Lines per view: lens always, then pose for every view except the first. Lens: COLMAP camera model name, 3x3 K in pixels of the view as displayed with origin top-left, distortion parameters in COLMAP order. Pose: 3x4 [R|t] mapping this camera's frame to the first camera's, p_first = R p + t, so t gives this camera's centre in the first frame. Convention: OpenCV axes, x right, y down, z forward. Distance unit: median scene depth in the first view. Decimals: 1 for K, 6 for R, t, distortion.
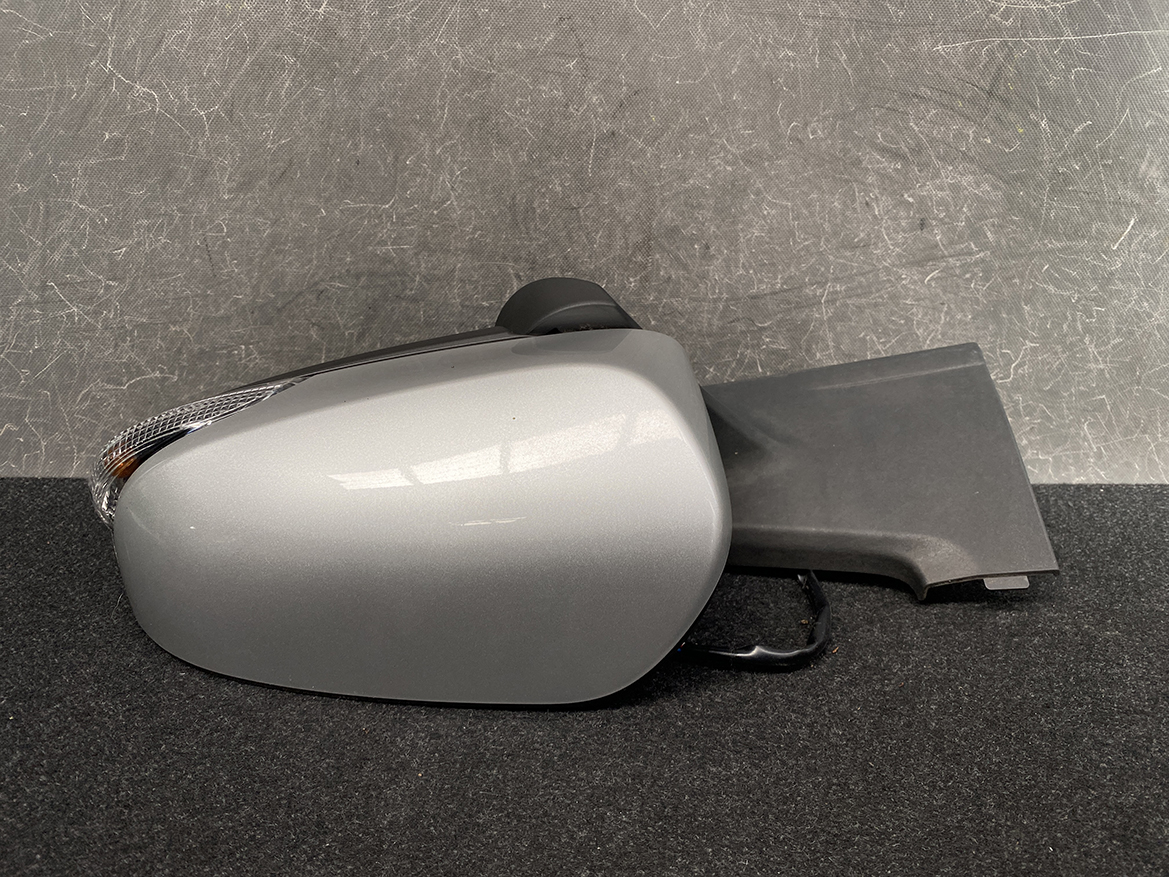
lens RADIAL K [[911.4, 0, 585.2], [0, 911.4, 443.1], [0, 0, 1]] dist [-0.016446, 0.010749]
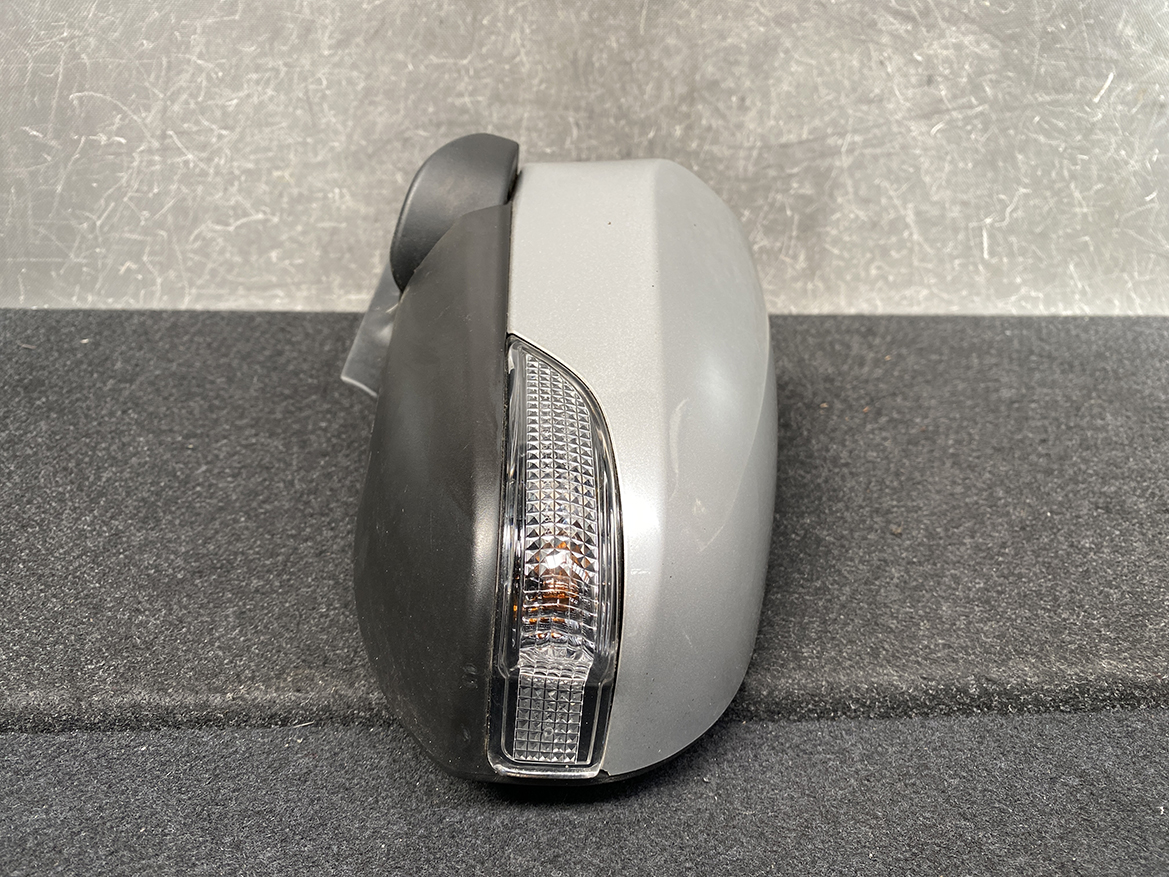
lens RADIAL K [[917.3, 0, 582.4], [0, 917.3, 435.4], [0, 0, 1]] dist [-0.037722, 0.041803]
pose [[0.999853, -0.011172, 0.013017, -0.090179], [0.011026, 0.999876, 0.011276, 0.196577], [-0.013141, -0.011130, 0.999852, -0.153349]]
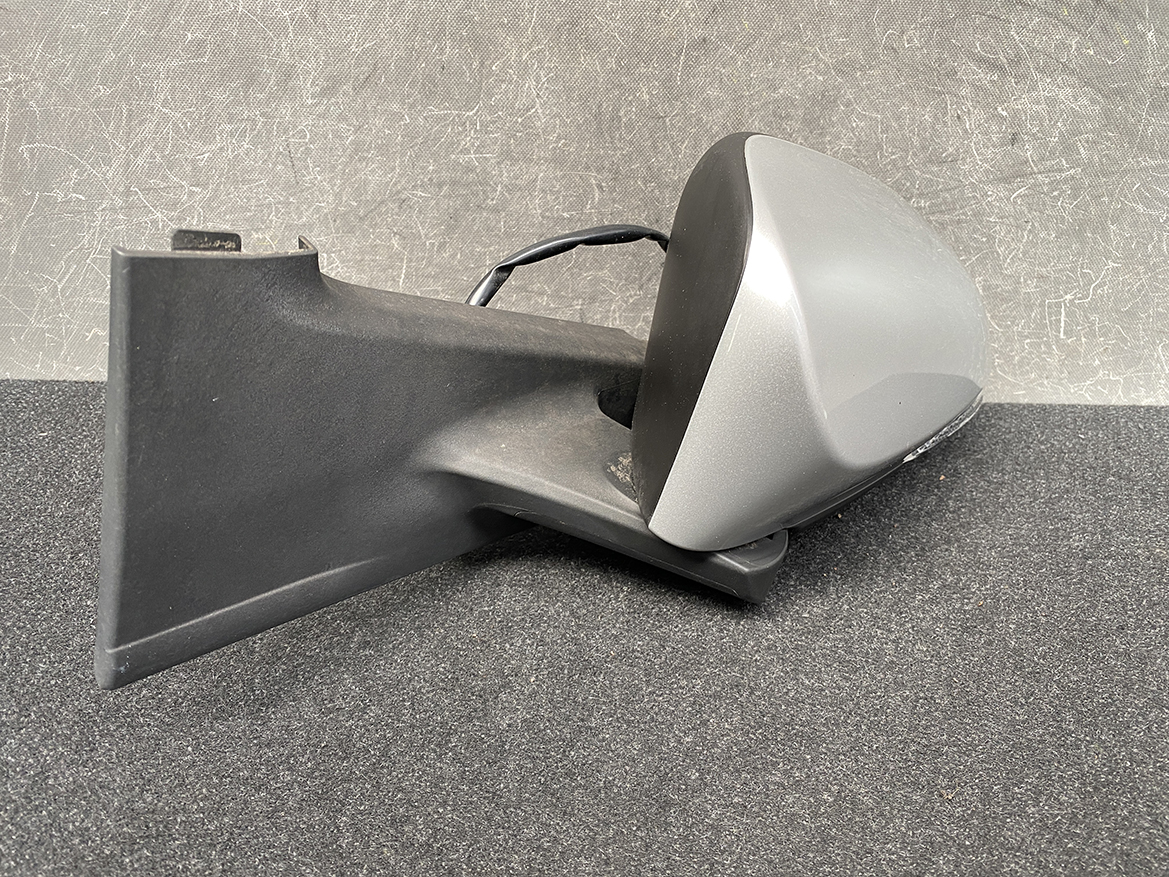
lens RADIAL K [[911.8, 0, 584.5], [0, 911.8, 438.5], [0, 0, 1]] dist [-0.020938, 0.017929]
pose [[0.999682, 0.019573, -0.015905, -0.071980], [-0.017585, 0.993010, 0.116715, -0.027846], [0.018078, -0.116398, 0.993038, -0.015991]]
